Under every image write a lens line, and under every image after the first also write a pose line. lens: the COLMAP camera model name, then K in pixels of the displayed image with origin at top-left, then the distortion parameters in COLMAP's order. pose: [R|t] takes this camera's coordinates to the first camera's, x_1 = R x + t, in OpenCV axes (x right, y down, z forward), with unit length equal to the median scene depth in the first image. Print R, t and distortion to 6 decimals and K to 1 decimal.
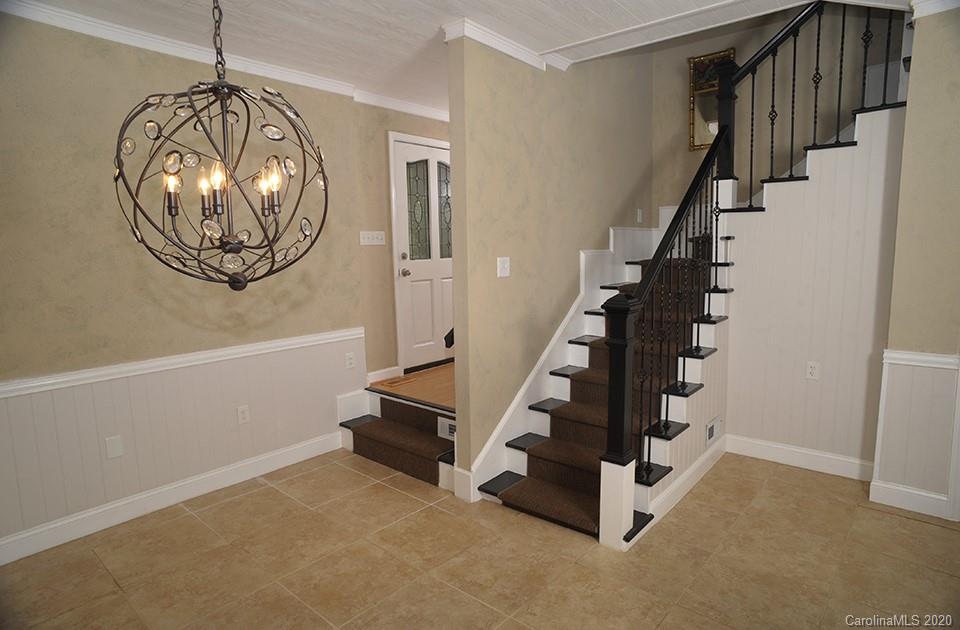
lens RADIAL K [[541.4, 0, 486.3], [0, 541.4, 317.8], [0, 0, 1]] dist [-0.106050, 0.072717]
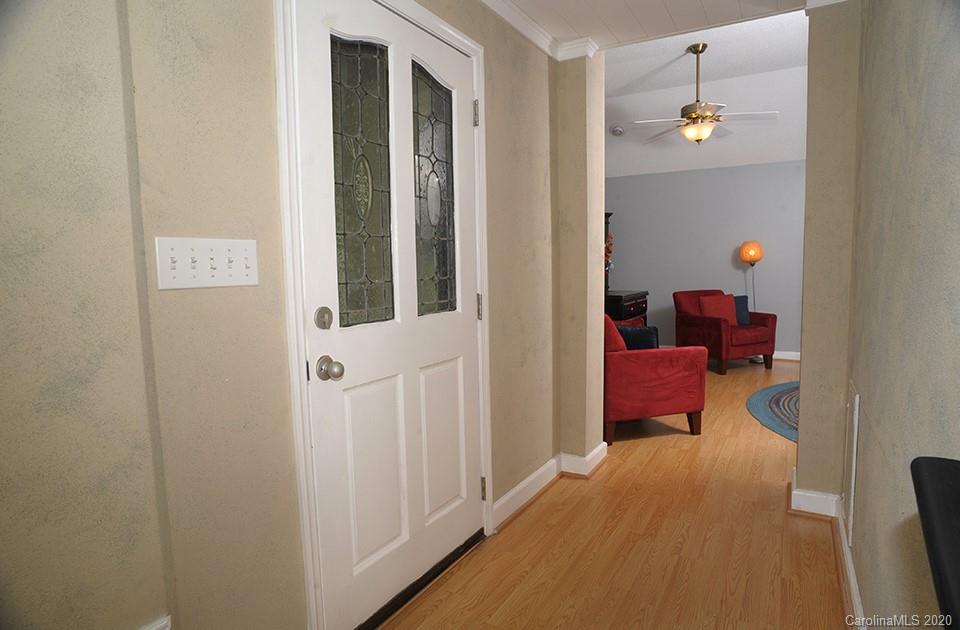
lens RADIAL K [[541.4, 0, 486.3], [0, 541.4, 317.8], [0, 0, 1]] dist [-0.106050, 0.072717]
pose [[0.987672, -0.018436, 0.155450, -0.138420], [0.024329, 0.999052, -0.036092, -0.131767], [-0.154638, 0.039429, 0.987184, 0.874431]]
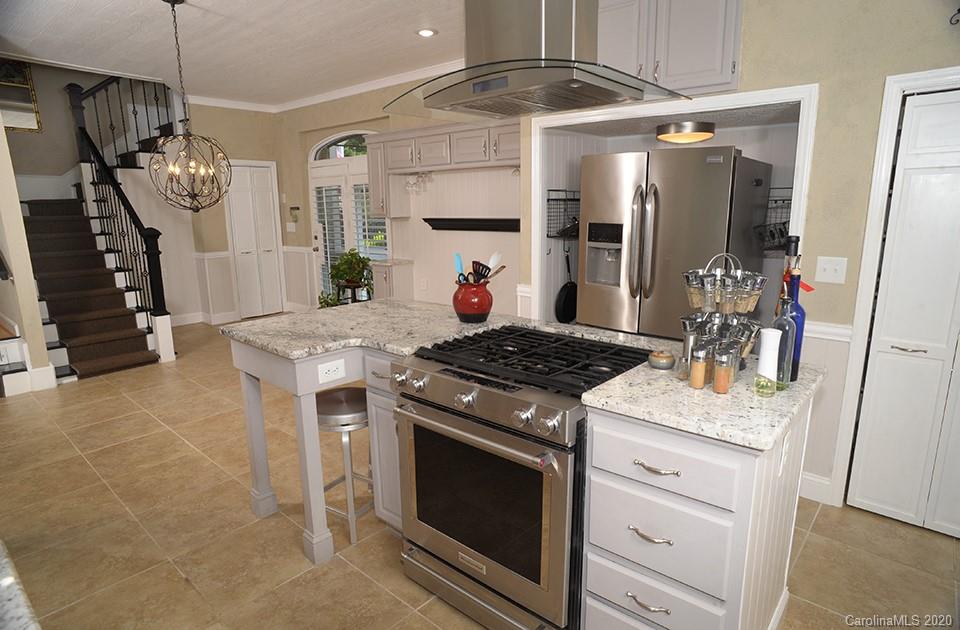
lens RADIAL K [[541.4, 0, 486.3], [0, 541.4, 317.8], [0, 0, 1]] dist [-0.106050, 0.072717]
pose [[0.016775, -0.192836, 0.981088, -1.185688], [0.137878, 0.972298, 0.188751, 0.061018], [-0.990307, 0.132104, 0.042898, -0.175674]]
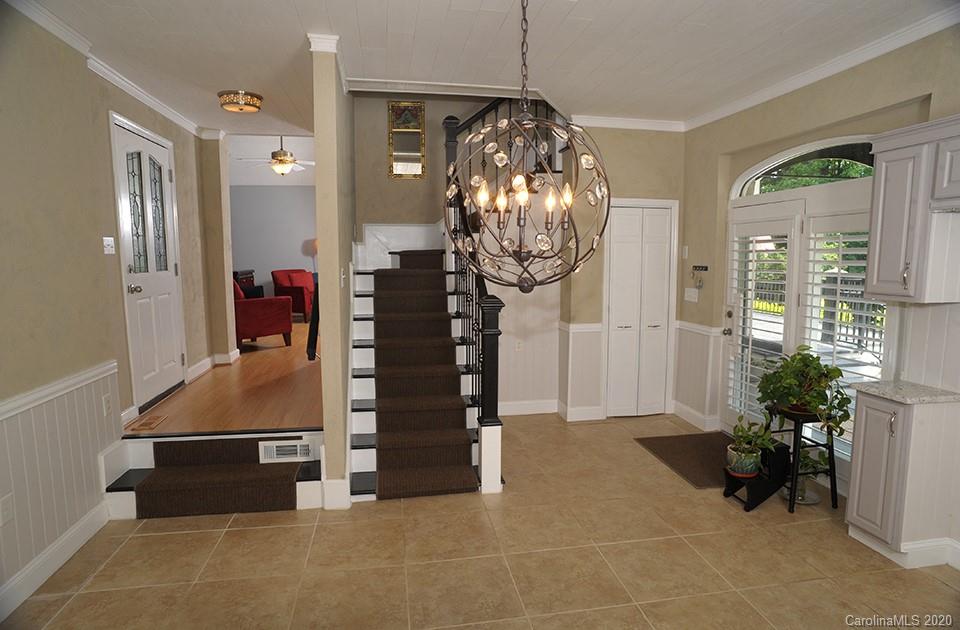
lens RADIAL K [[541.4, 0, 486.3], [0, 541.4, 317.8], [0, 0, 1]] dist [-0.106050, 0.072717]
pose [[0.640650, -0.075395, 0.764122, -0.547239], [0.090335, 0.995657, 0.022502, -0.013422], [-0.762500, 0.054611, 0.644679, 0.117421]]
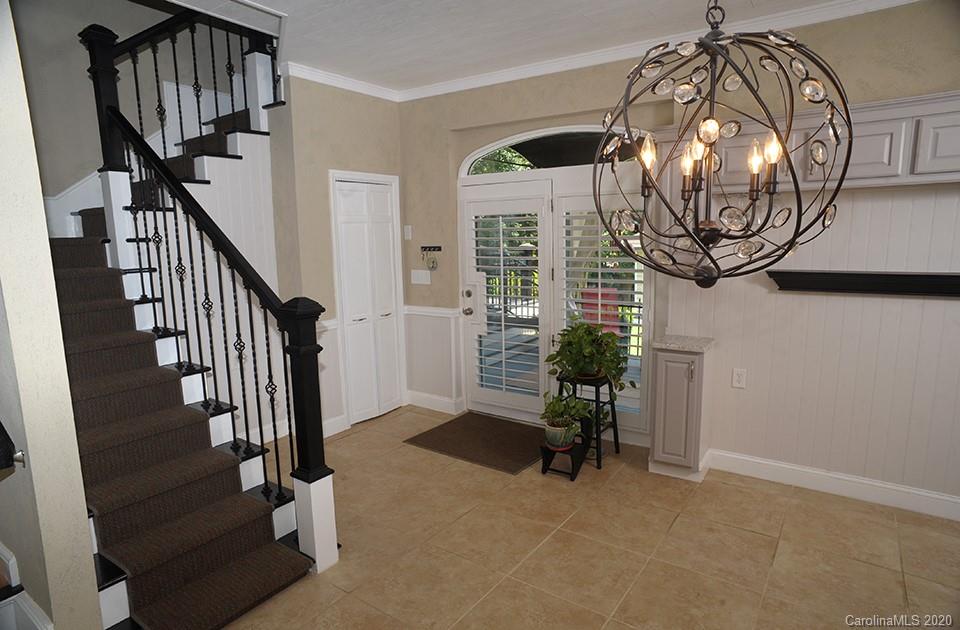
lens RADIAL K [[541.4, 0, 486.3], [0, 541.4, 317.8], [0, 0, 1]] dist [-0.106050, 0.072717]
pose [[-0.090980, -0.138090, 0.986232, -0.482309], [0.147538, 0.977541, 0.150483, -0.072106], [-0.984863, 0.159198, -0.068563, 0.549271]]
